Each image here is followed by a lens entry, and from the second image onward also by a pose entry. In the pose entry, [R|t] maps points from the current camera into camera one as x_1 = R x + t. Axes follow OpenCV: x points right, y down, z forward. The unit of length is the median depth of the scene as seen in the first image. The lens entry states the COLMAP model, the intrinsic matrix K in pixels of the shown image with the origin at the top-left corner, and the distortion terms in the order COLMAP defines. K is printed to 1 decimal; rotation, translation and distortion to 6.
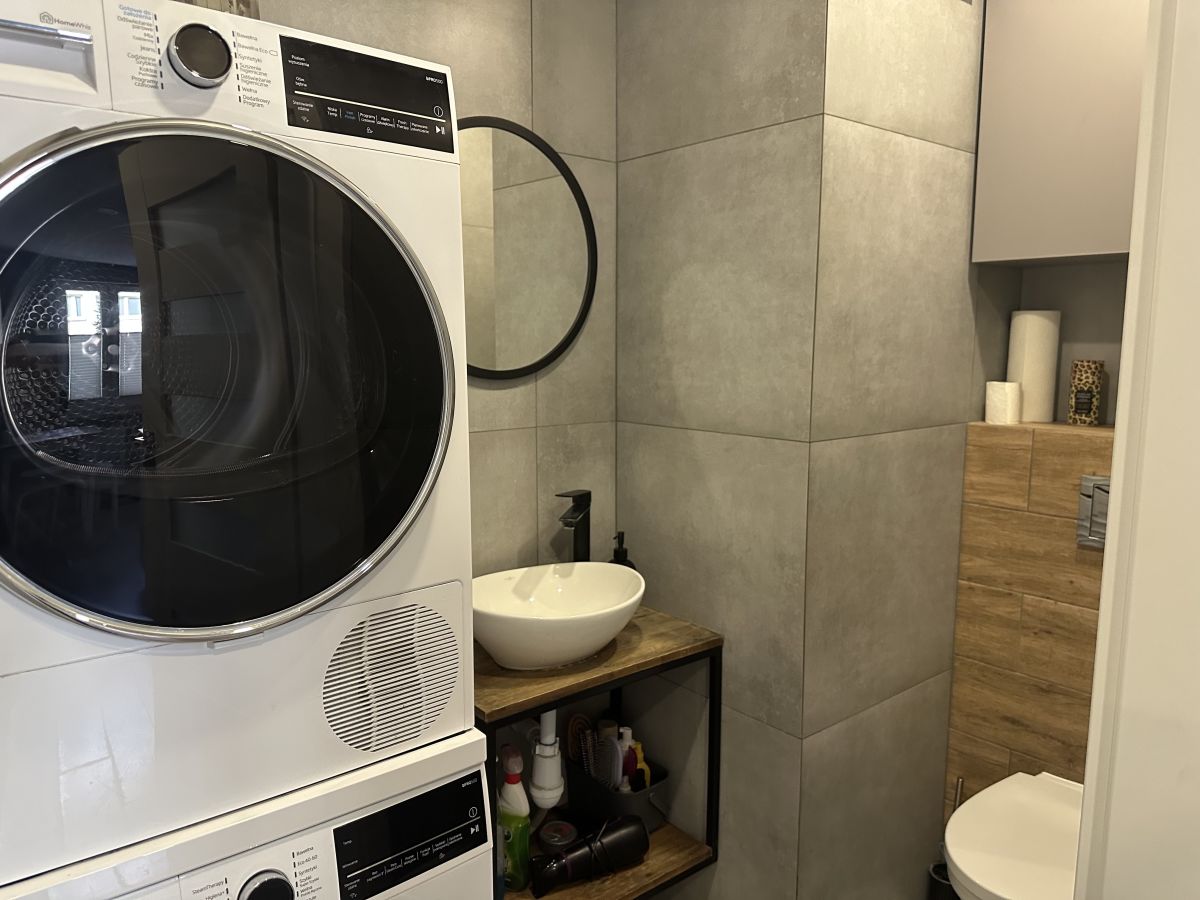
lens RADIAL K [[843.2, 0, 604.0], [0, 843.2, 456.0], [0, 0, 1]] dist [0.075056, -0.091243]
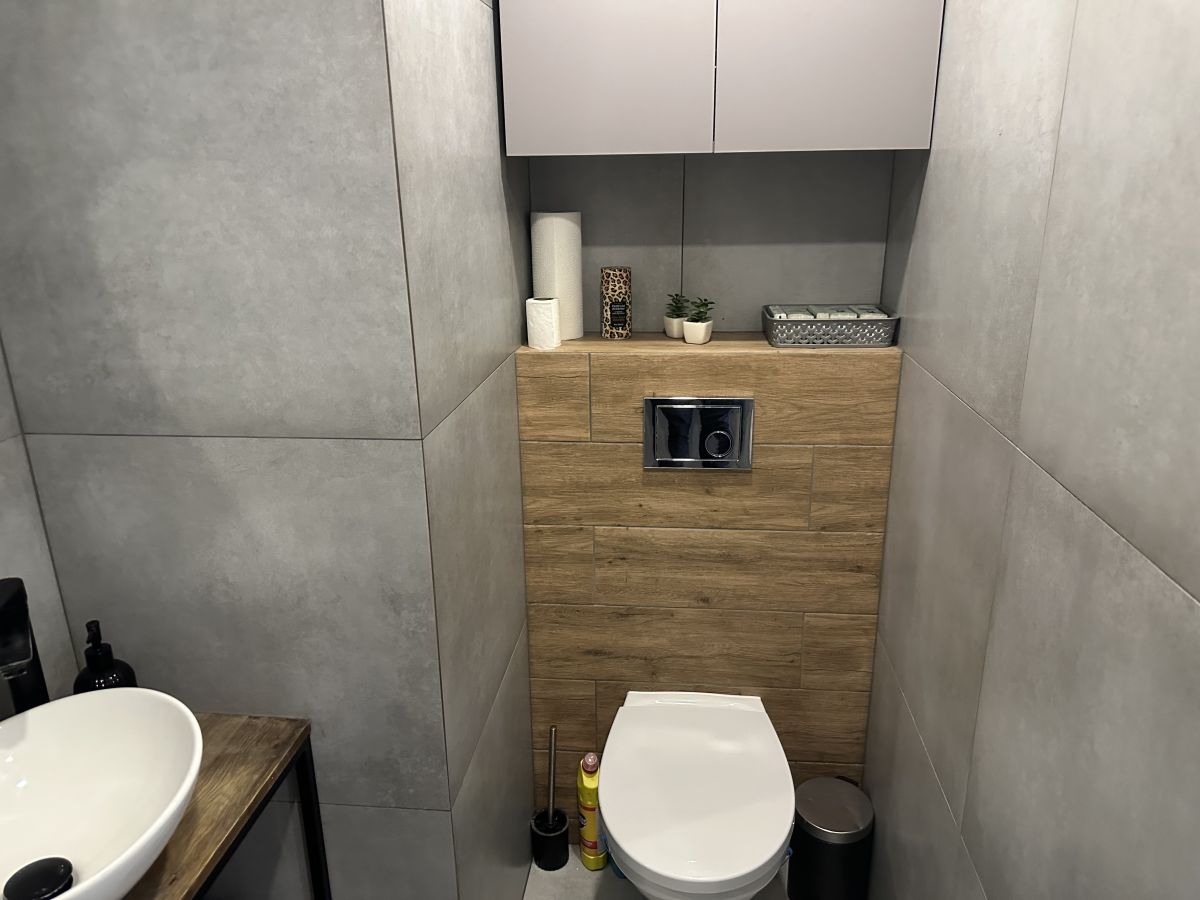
lens RADIAL K [[843.2, 0, 627.3], [0, 843.2, 445.3], [0, 0, 1]] dist [0.075056, -0.091243]
pose [[0.716121, -0.217380, 0.663263, -0.085412], [0.108535, 0.973387, 0.201836, -0.116064], [-0.689486, -0.072552, 0.720656, 0.332664]]
